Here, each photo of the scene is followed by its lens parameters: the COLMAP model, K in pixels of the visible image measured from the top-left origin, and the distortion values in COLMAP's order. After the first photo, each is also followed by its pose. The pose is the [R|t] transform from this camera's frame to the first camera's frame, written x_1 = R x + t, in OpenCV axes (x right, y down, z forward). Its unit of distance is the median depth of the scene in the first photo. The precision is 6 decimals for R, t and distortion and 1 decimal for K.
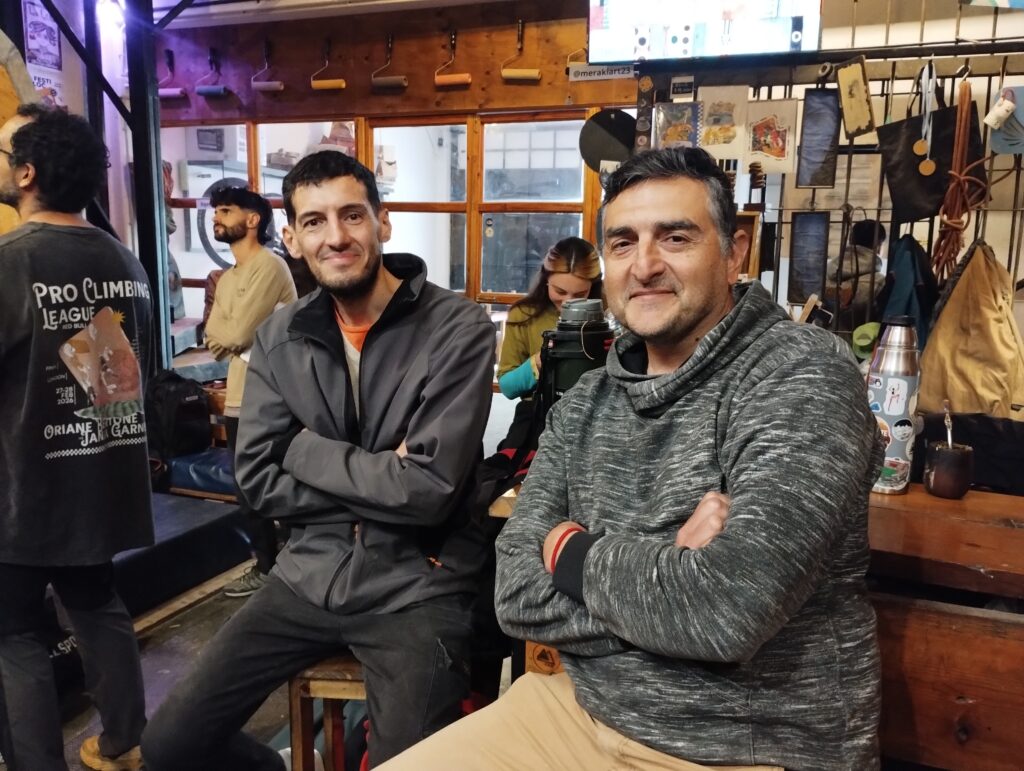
lens RADIAL K [[840.9, 0, 513.1], [0, 840.9, 385.3], [0, 0, 1]] dist [-0.006324, -0.022460]
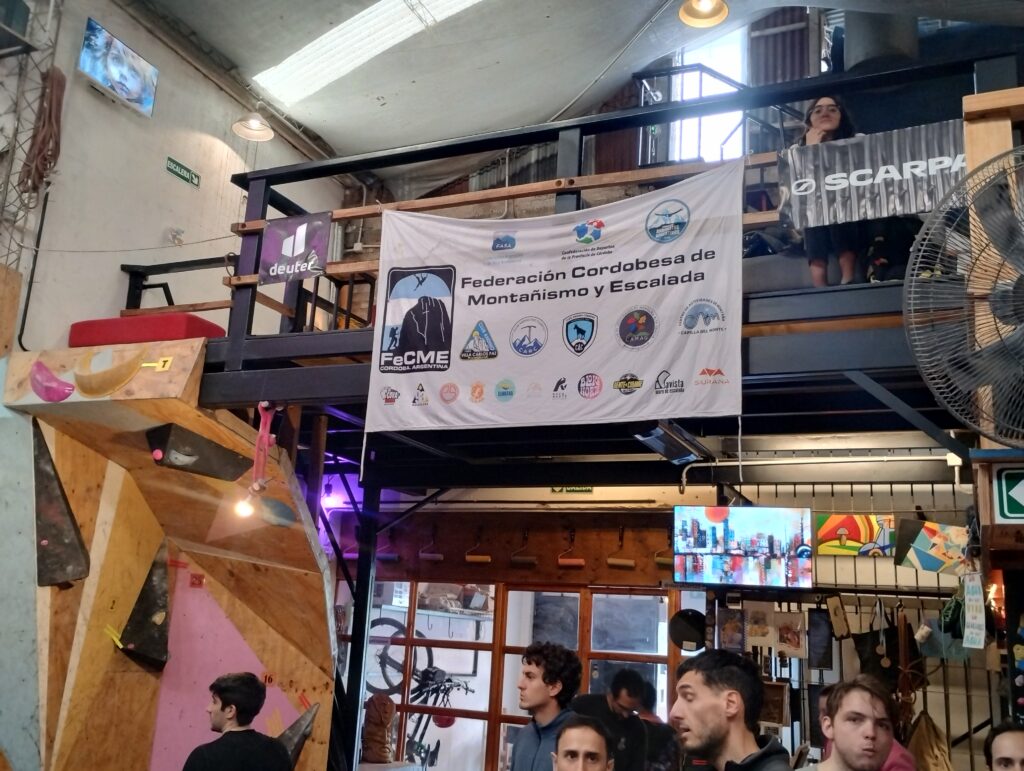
lens RADIAL K [[1021.3, 0, 514.6], [0, 1021.3, 385.0], [0, 0, 1]] dist [0.071579, 0.000000]
pose [[0.998966, 0.024838, -0.038071, -0.157121], [-0.037897, 0.917570, -0.395763, 0.067329], [0.025103, 0.396797, 0.917563, -1.005895]]
